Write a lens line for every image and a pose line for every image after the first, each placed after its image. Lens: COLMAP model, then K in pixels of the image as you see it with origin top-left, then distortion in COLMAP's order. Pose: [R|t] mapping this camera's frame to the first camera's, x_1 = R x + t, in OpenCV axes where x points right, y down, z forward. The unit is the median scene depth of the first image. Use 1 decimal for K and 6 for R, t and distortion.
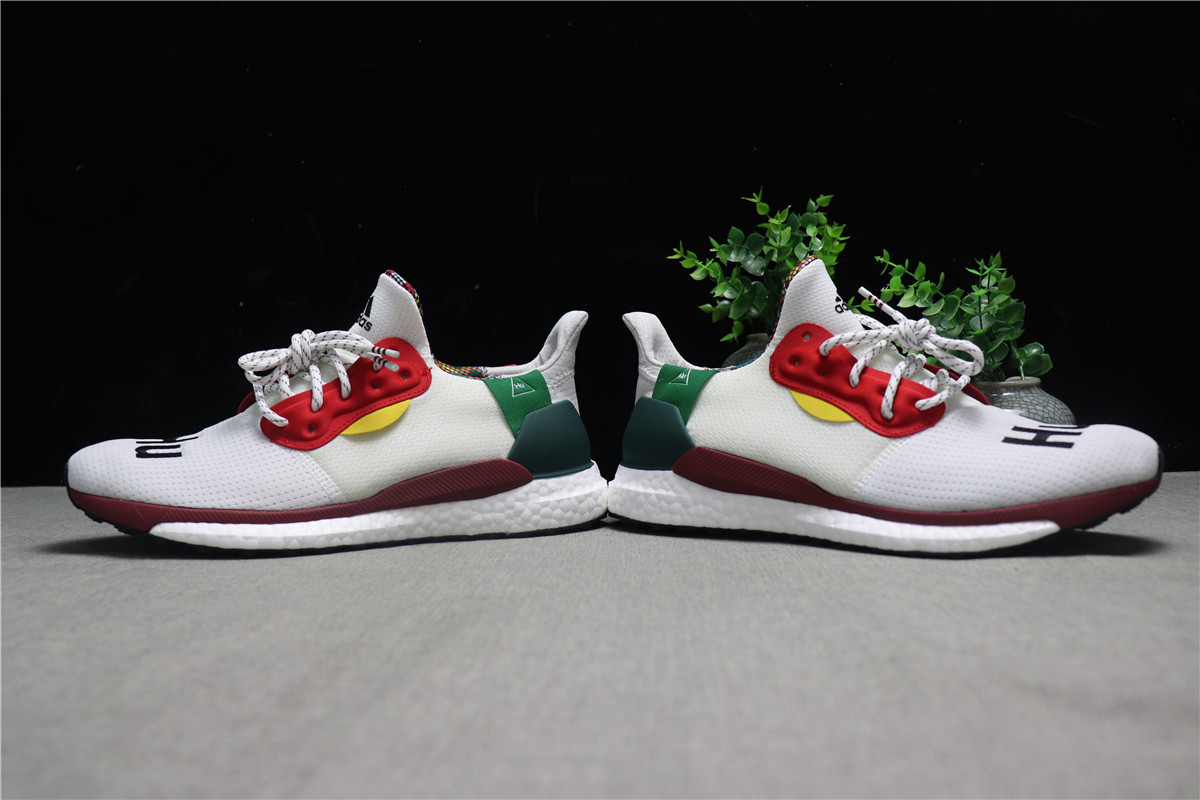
lens RADIAL K [[986.5, 0, 600.0], [0, 986.5, 400.0], [0, 0, 1]] dist [-0.186981, 0.160432]
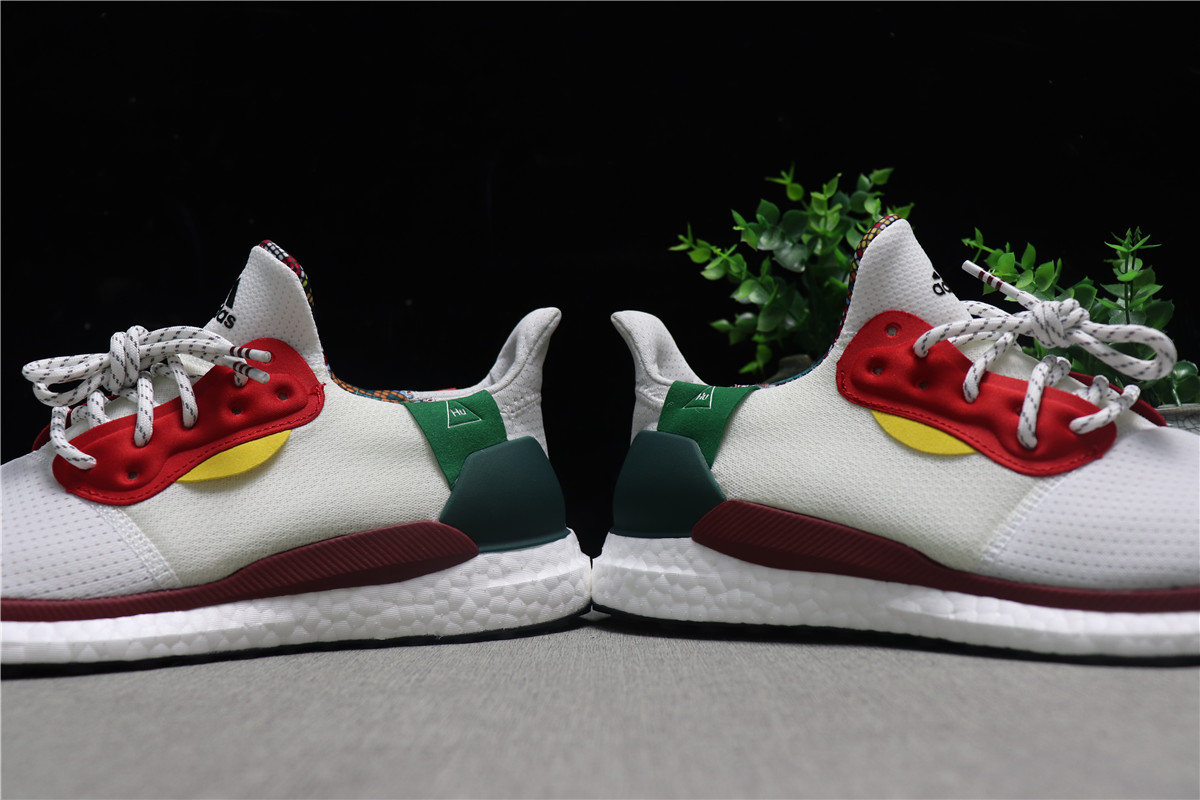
lens RADIAL K [[1098.0, 0, 600.0], [0, 1098.0, 400.0], [0, 0, 1]] dist [-0.156154, 0.143020]
pose [[0.999589, -0.004890, 0.028263, -0.007591], [0.007284, 0.996335, -0.085229, 0.043237], [-0.027743, 0.085400, 0.995960, 0.275099]]
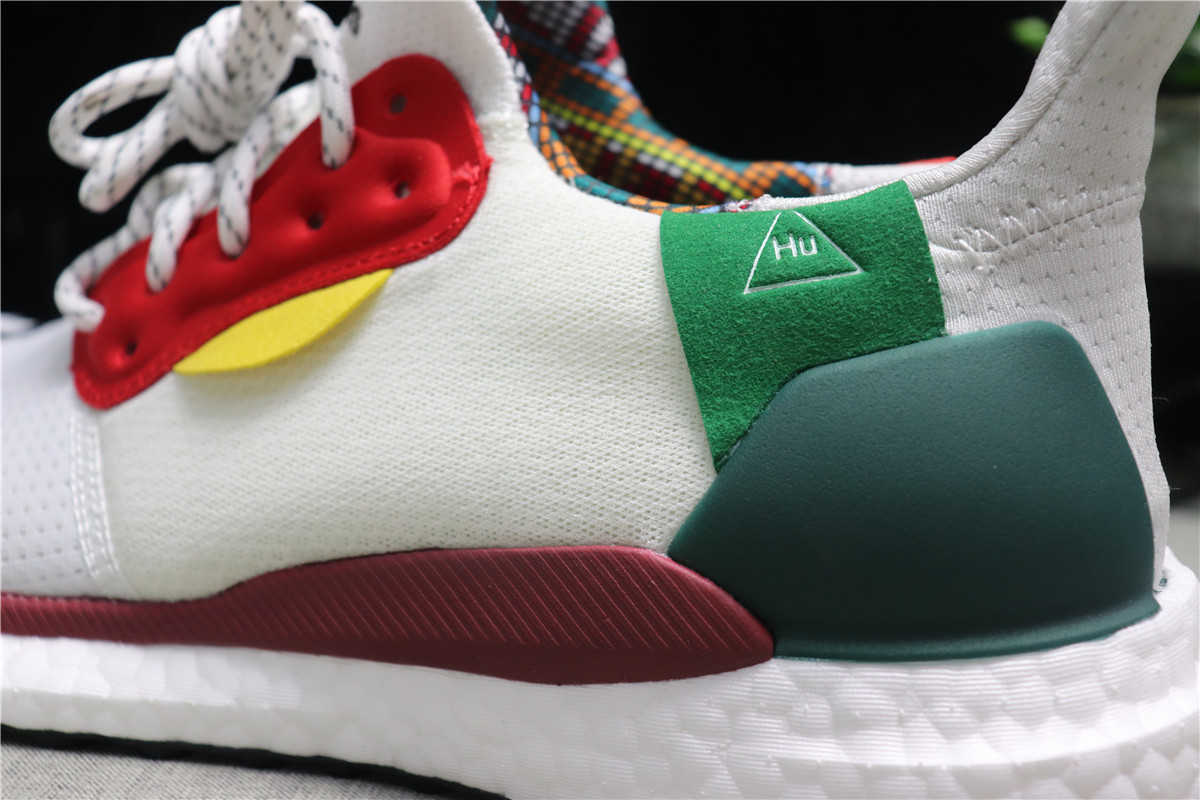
lens RADIAL K [[1471.7, 0, 600.0], [0, 1471.7, 400.0], [0, 0, 1]] dist [-0.149444, -0.000140]
pose [[0.696228, 0.141033, -0.703829, 0.143579], [-0.045292, 0.987186, 0.153010, -0.031282], [0.716390, -0.074652, 0.693695, 0.761292]]
